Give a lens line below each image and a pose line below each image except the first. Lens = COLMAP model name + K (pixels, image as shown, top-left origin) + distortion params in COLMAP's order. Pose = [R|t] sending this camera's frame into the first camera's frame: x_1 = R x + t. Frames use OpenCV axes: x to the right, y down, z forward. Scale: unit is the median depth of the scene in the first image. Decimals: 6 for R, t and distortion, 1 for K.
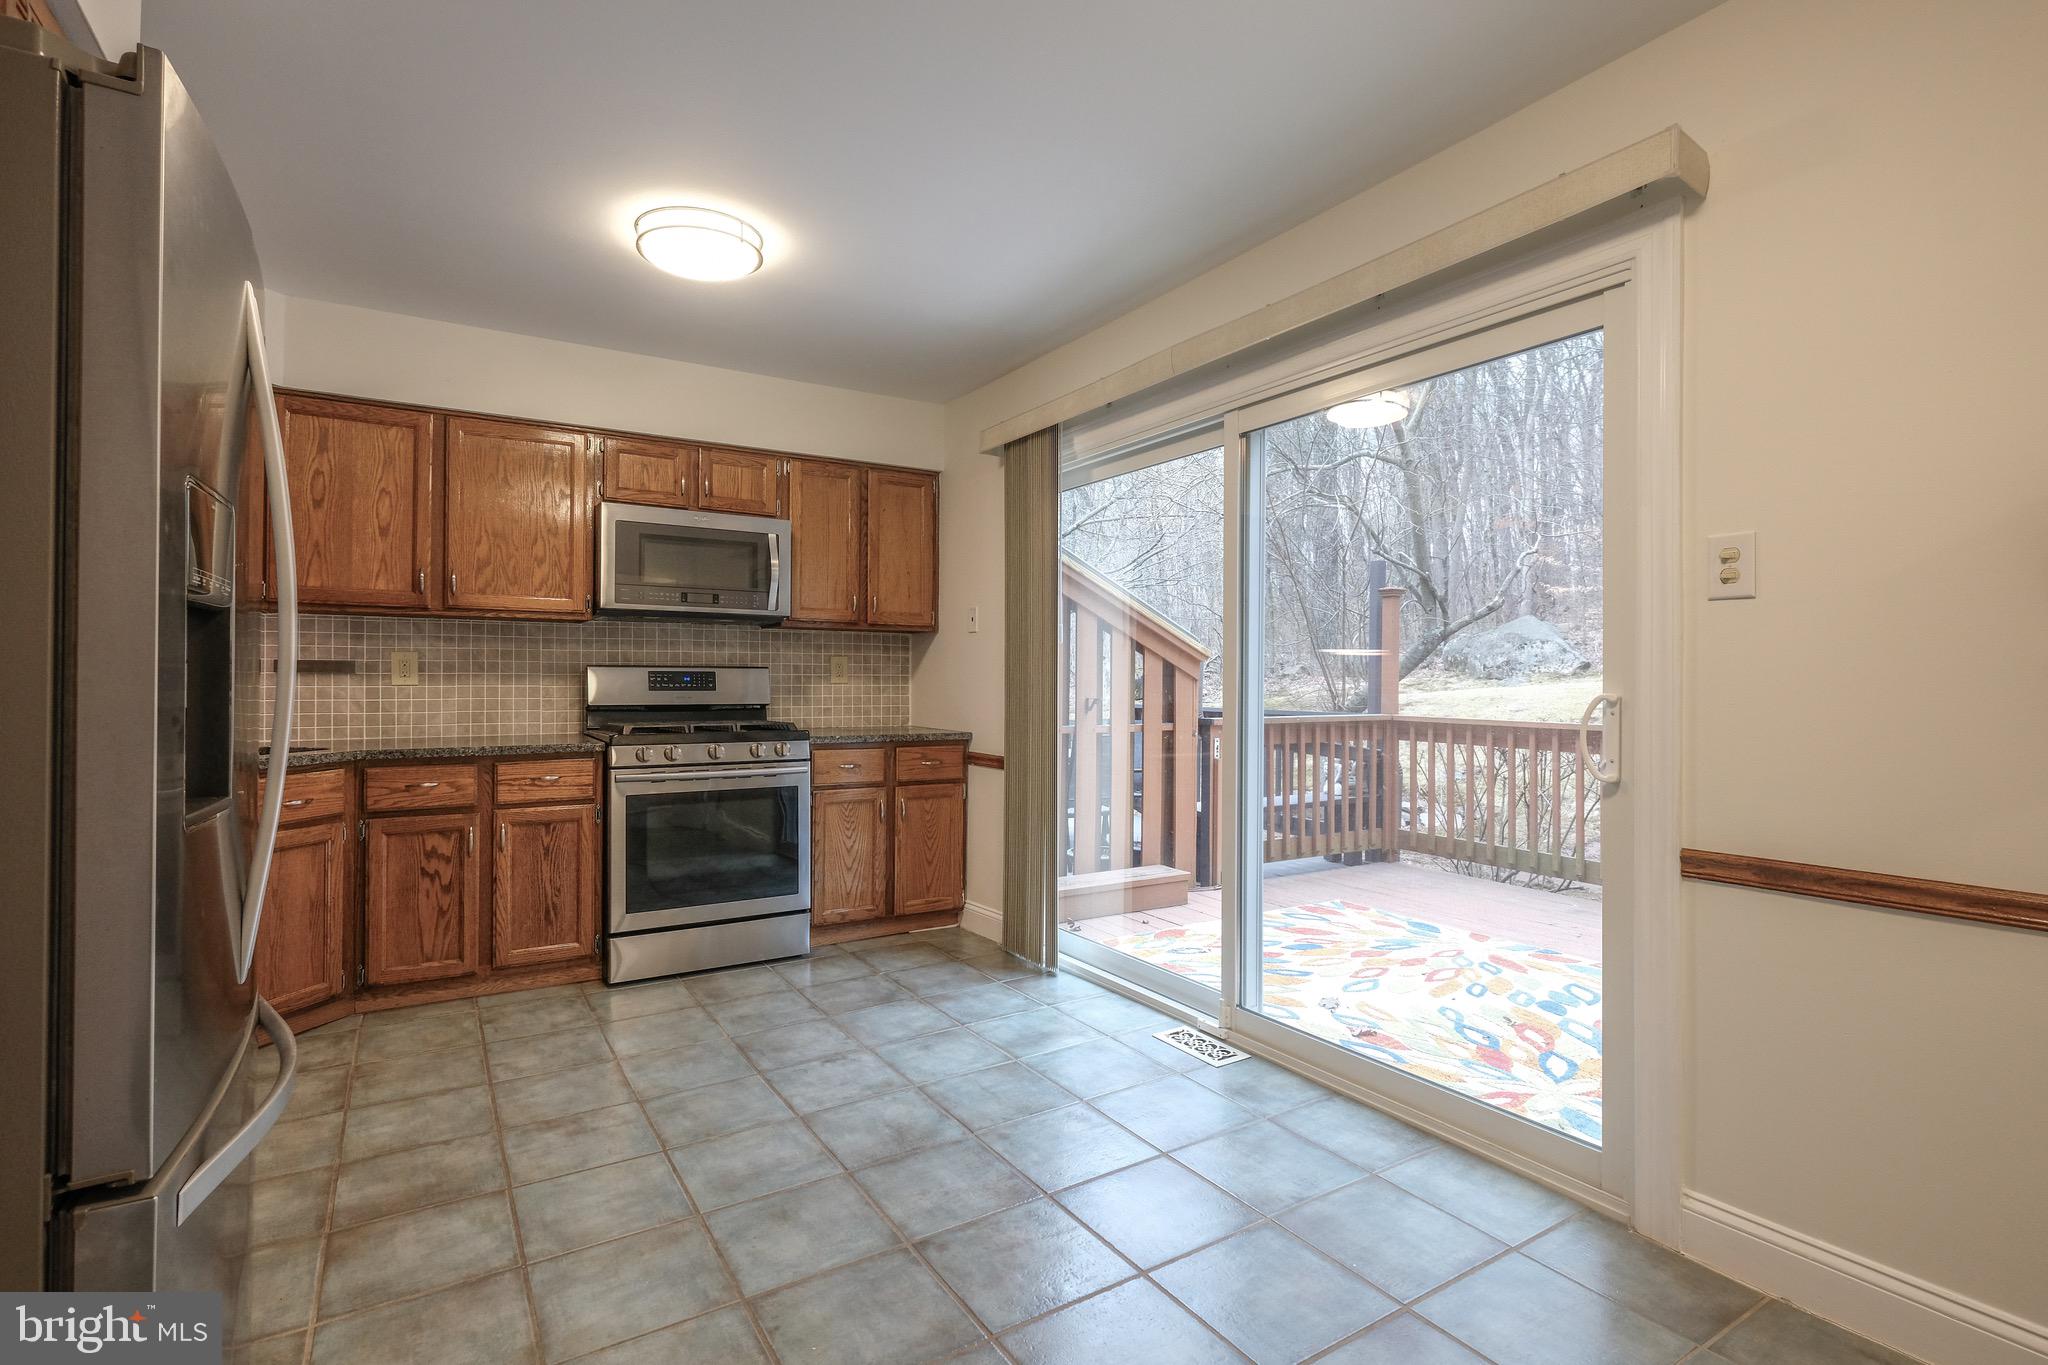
lens RADIAL K [[978.2, 0, 1020.3], [0, 978.2, 682.1], [0, 0, 1]] dist [0.009901, -0.001806]
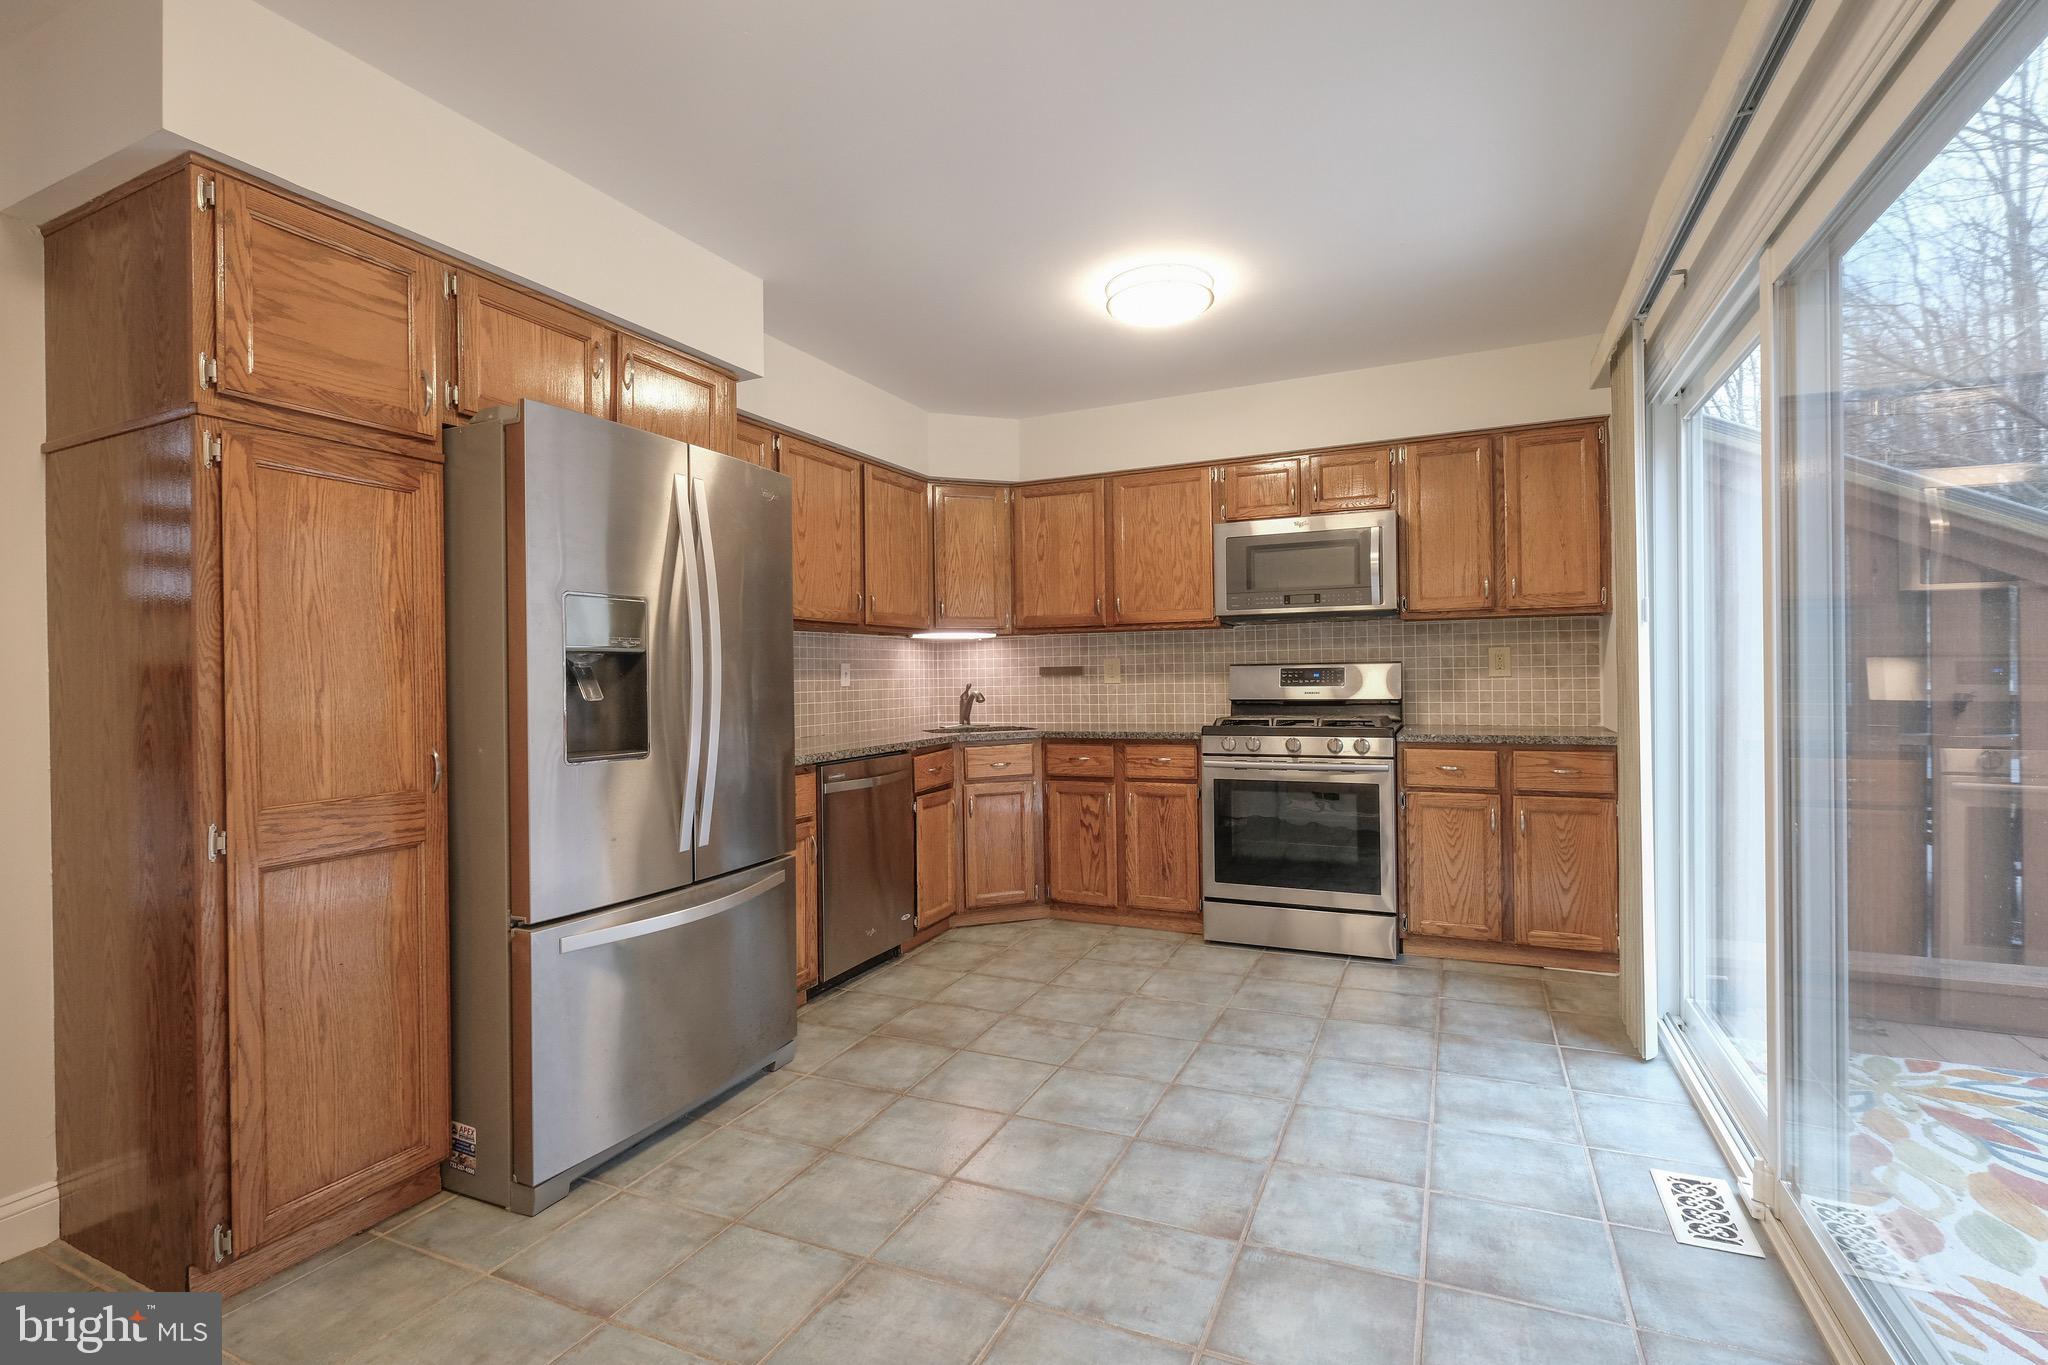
lens RADIAL K [[935.1, 0, 1025.7], [0, 935.1, 681.1], [0, 0, 1]] dist [0.001769, -0.001528]
pose [[0.555082, -0.009082, -0.831746, 0.395048], [0.015624, 0.999878, -0.000491, -0.001562], [0.831649, -0.012722, 0.555156, 0.217416]]
